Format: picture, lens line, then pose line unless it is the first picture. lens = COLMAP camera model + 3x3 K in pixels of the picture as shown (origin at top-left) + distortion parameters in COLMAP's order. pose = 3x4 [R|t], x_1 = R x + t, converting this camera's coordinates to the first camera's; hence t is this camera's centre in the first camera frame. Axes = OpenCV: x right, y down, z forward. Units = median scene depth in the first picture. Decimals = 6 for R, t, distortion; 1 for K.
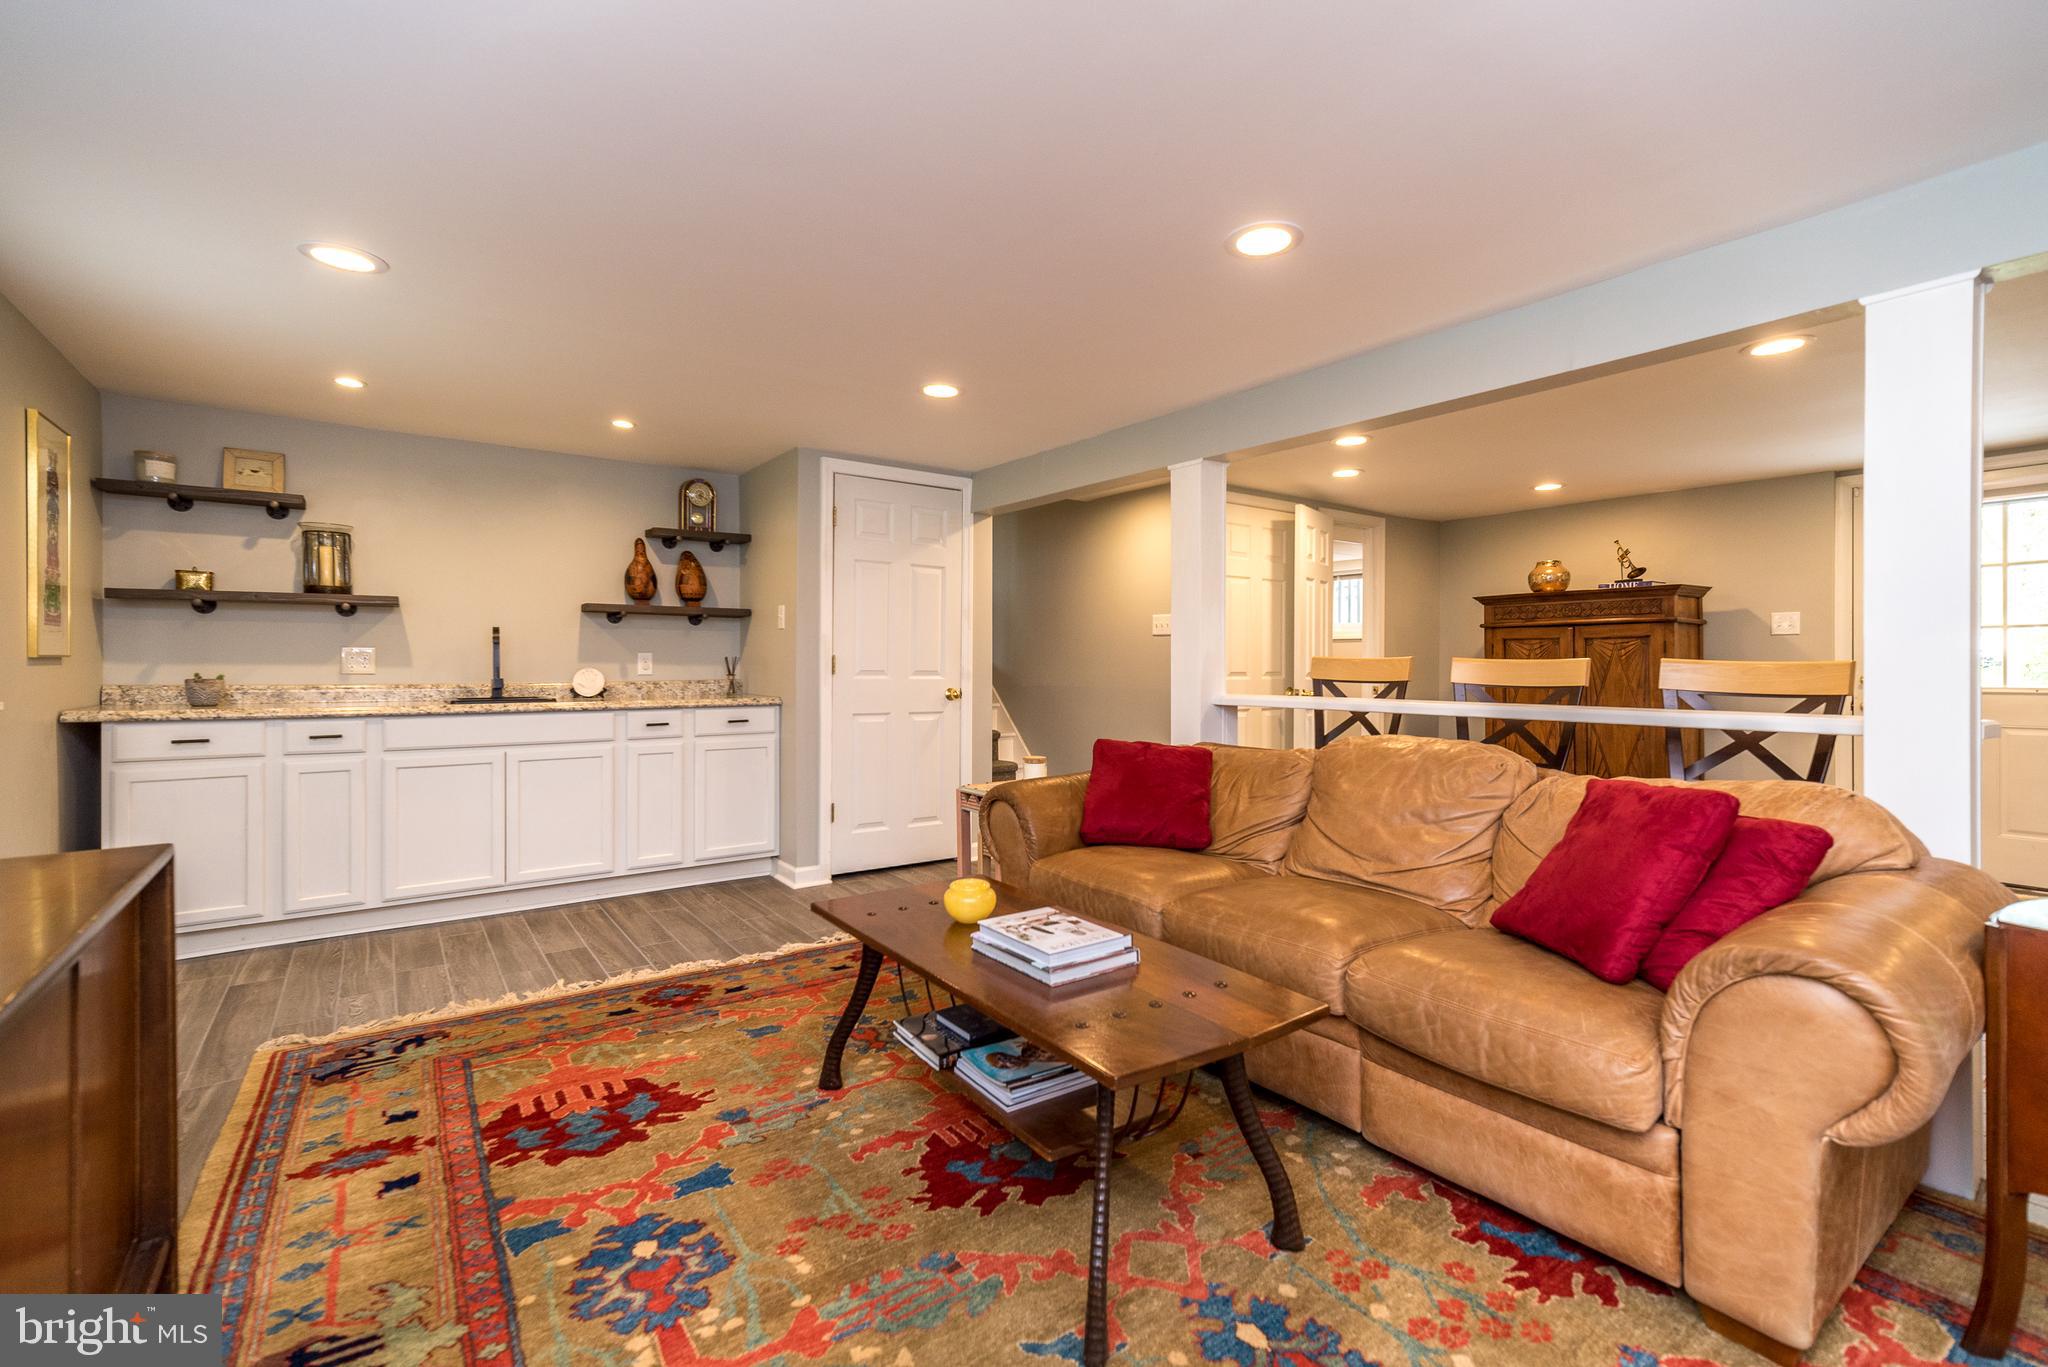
lens RADIAL K [[918.1, 0, 1025.5], [0, 918.1, 669.7], [0, 0, 1]] dist [0.011581, 0.000966]
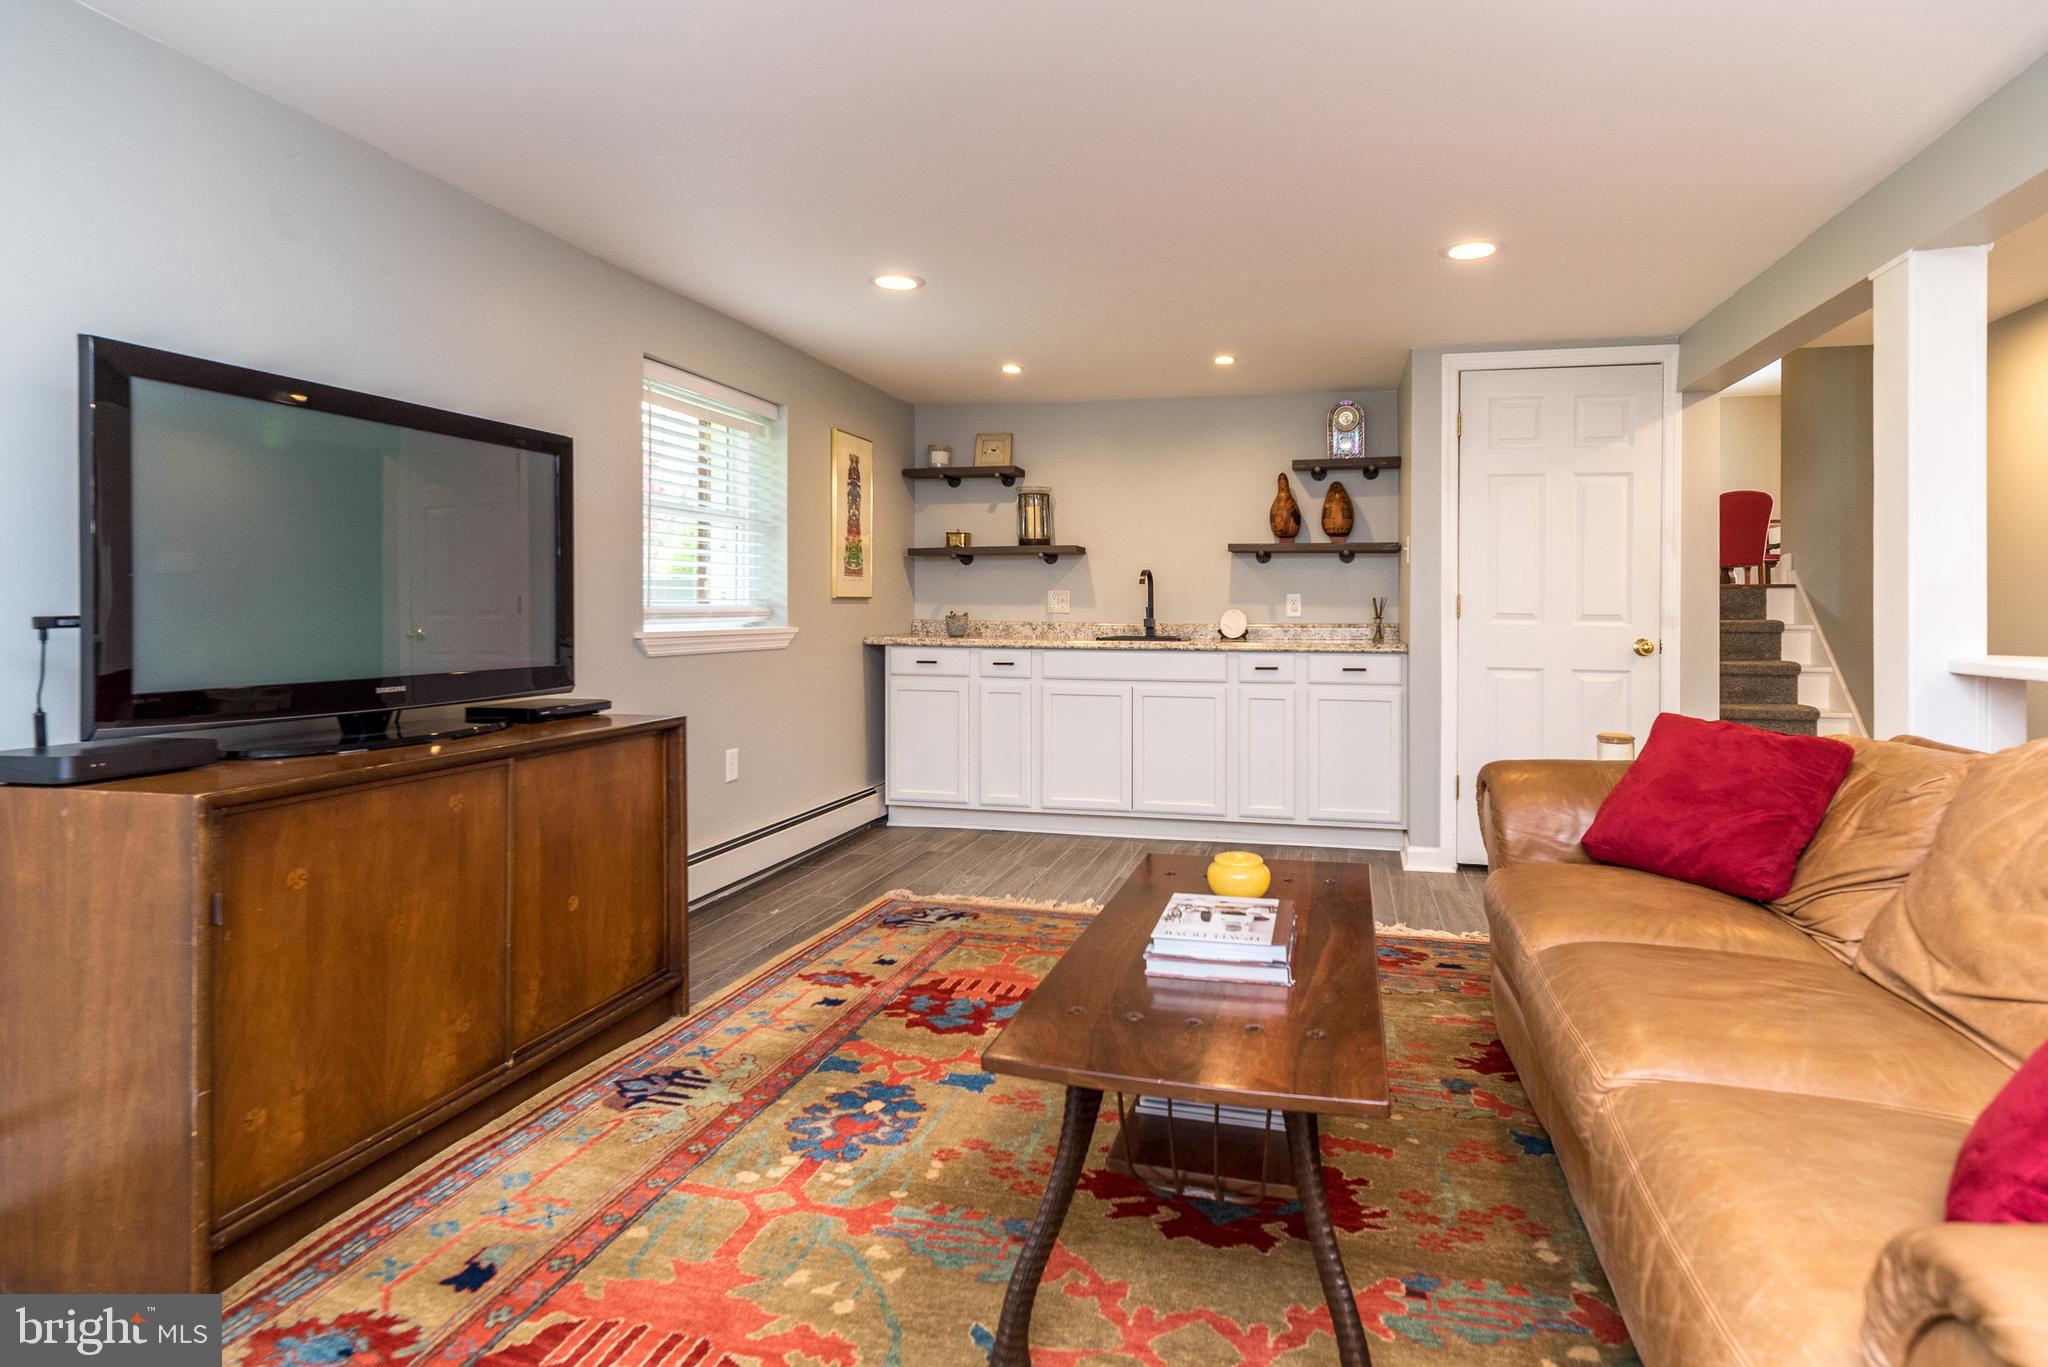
lens RADIAL K [[1067.4, 0, 1071.7], [0, 1067.4, 609.8], [0, 0, 1]] dist [0.012317, 0.000053]
pose [[0.655871, 0.003556, -0.754865, 0.344762], [-0.009874, 0.999944, -0.003869, 0.006357], [0.754809, 0.009991, 0.655869, 0.142013]]
